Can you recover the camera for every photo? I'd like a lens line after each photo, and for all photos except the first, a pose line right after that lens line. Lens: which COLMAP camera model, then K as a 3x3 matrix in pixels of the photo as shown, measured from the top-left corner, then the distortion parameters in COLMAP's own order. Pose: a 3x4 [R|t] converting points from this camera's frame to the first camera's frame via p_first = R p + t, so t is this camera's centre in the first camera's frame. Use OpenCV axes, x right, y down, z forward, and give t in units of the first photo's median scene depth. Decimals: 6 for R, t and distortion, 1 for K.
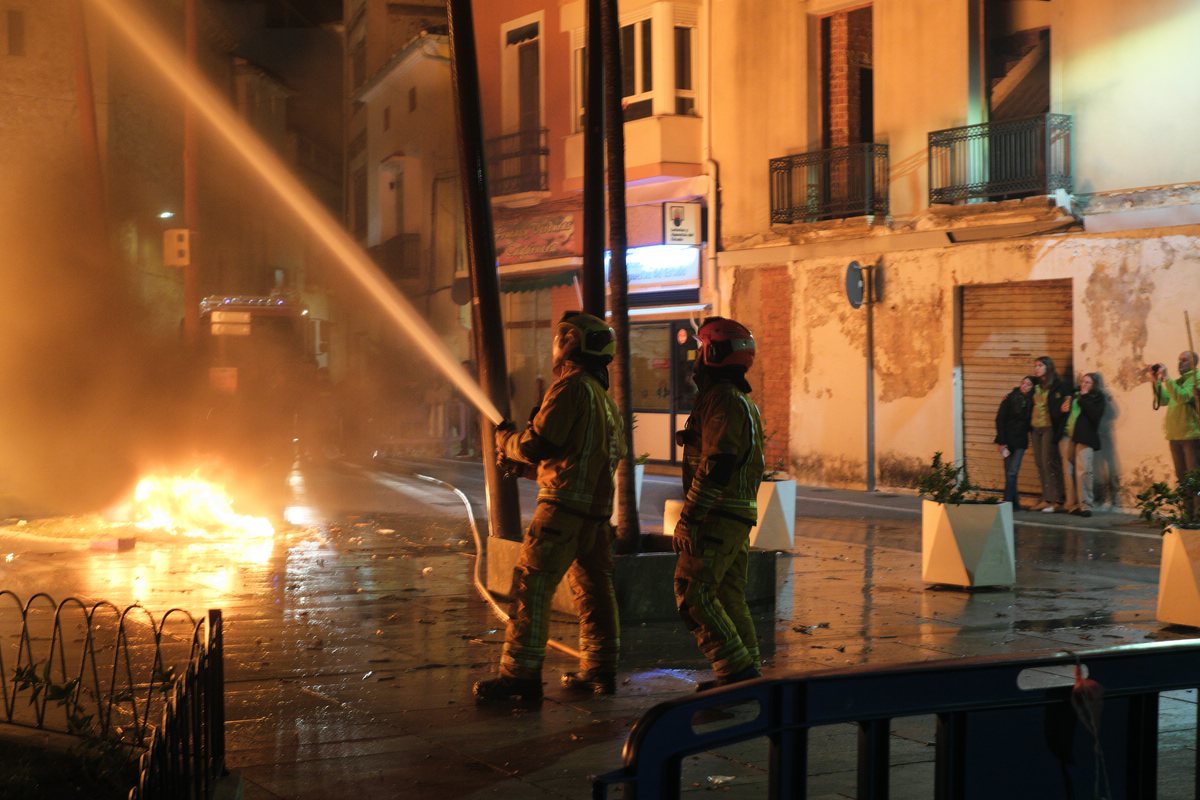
lens RADIAL K [[1945.5, 0, 599.3], [0, 1945.5, 399.4], [0, 0, 1]] dist [0.021329, 0.000000]
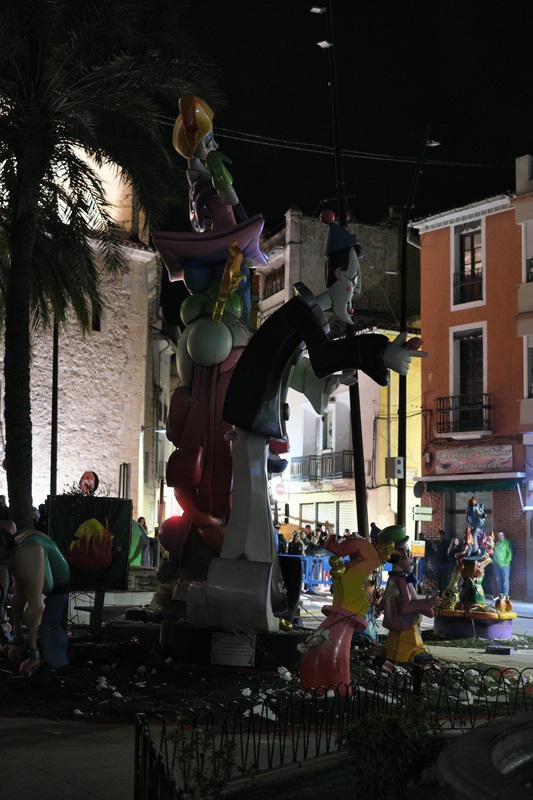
lens RADIAL K [[1297.0, 0, 271.5], [0, 1297.0, 400.4], [0, 0, 1]] dist [0.021329, 0.000000]
pose [[0.996382, 0.032231, 0.078643, -0.292080], [-0.023347, 0.993504, -0.111381, -0.006598], [-0.081722, 0.109142, 0.990661, -0.065313]]
